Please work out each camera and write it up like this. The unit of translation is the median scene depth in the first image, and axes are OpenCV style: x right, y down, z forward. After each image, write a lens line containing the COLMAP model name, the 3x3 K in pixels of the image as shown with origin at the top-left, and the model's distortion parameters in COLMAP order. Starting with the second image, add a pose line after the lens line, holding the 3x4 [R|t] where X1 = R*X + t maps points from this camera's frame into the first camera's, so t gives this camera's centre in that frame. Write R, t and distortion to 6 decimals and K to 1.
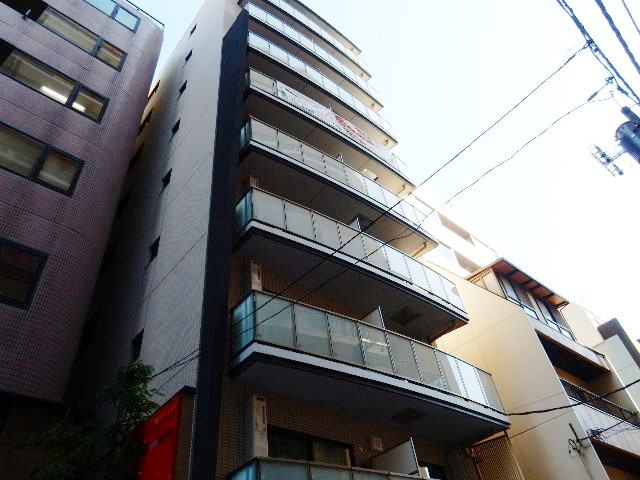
lens RADIAL K [[466.1, 0, 320.0], [0, 466.1, 240.0], [0, 0, 1]] dist [0.004393, -0.000142]
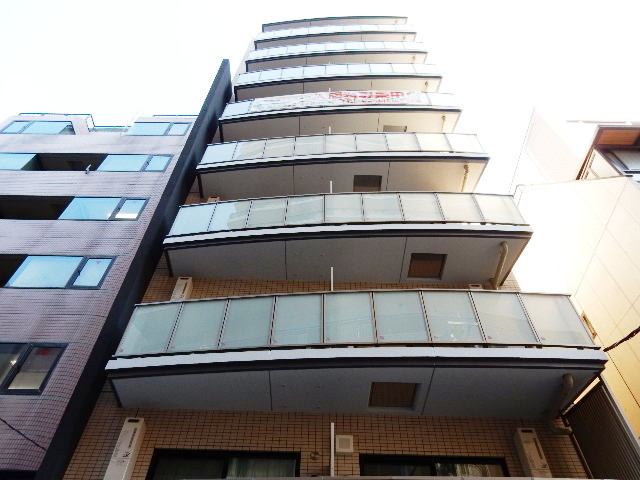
lens RADIAL K [[472.1, 0, 320.0], [0, 472.1, 240.0], [0, 0, 1]] dist [-0.000231, -0.004473]
pose [[0.760610, -0.433206, -0.483534, 0.492595], [0.377045, 0.901086, -0.214197, 0.253493], [0.528497, -0.019394, 0.848714, 0.321844]]
